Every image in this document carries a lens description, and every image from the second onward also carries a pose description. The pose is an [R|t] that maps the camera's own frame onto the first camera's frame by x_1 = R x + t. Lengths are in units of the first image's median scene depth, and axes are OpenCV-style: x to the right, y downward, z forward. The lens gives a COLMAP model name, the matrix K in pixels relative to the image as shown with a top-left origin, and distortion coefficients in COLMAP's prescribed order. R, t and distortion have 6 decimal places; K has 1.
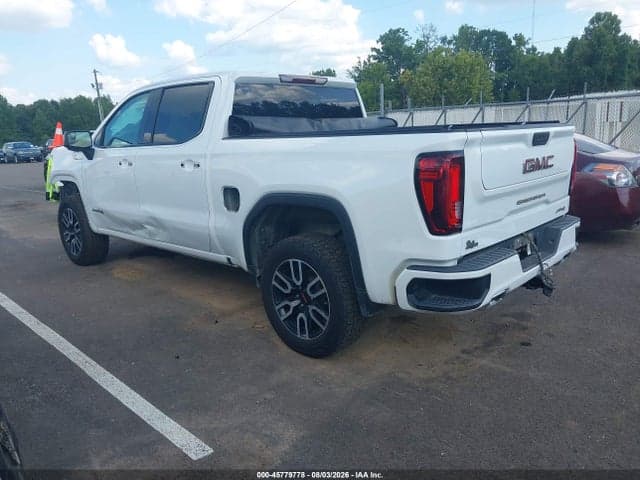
lens RADIAL K [[515.7, 0, 323.6], [0, 515.7, 239.1], [0, 0, 1]] dist [0.010556, -0.000895]
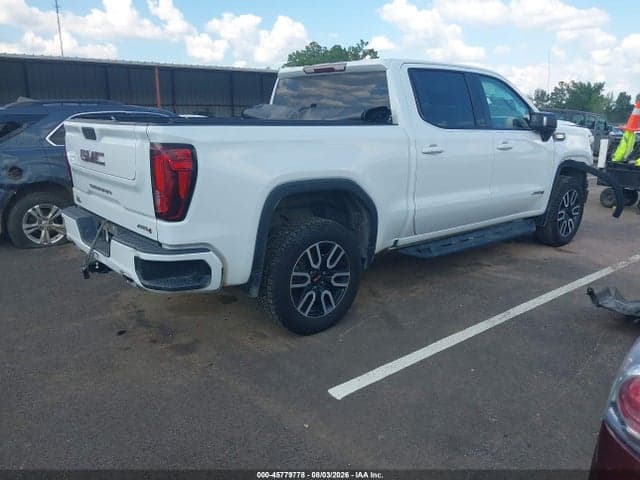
lens RADIAL K [[515.7, 0, 323.6], [0, 515.7, 239.1], [0, 0, 1]] dist [0.010556, -0.000895]
pose [[-0.129985, 0.270552, -0.953890, 0.101783], [-0.214794, 0.931522, 0.293478, -0.028929], [0.967971, 0.243038, -0.062971, 0.112584]]
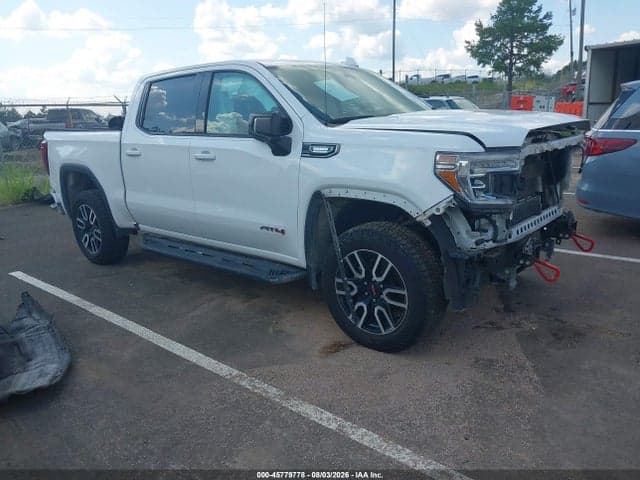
lens RADIAL K [[504.8, 0, 325.5], [0, 504.8, 241.5], [0, 0, 1]] dist [0.017813, -0.004071]
pose [[-0.995850, 0.090576, -0.008866, -0.027973], [0.076659, 0.887351, 0.454678, -0.048480], [0.049050, 0.452111, -0.890612, 0.222351]]
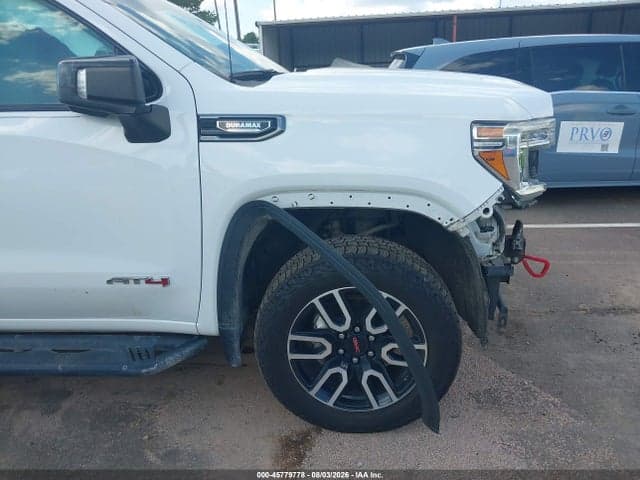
lens RADIAL K [[495.6, 0, 320.0], [0, 495.6, 240.0], [0, 0, 1]] dist [0.003876, -0.000429]
pose [[-0.773204, 0.259846, -0.578477, -0.009212], [-0.079815, 0.865069, 0.495263, -0.039653], [0.629115, 0.429111, -0.648135, 0.185800]]
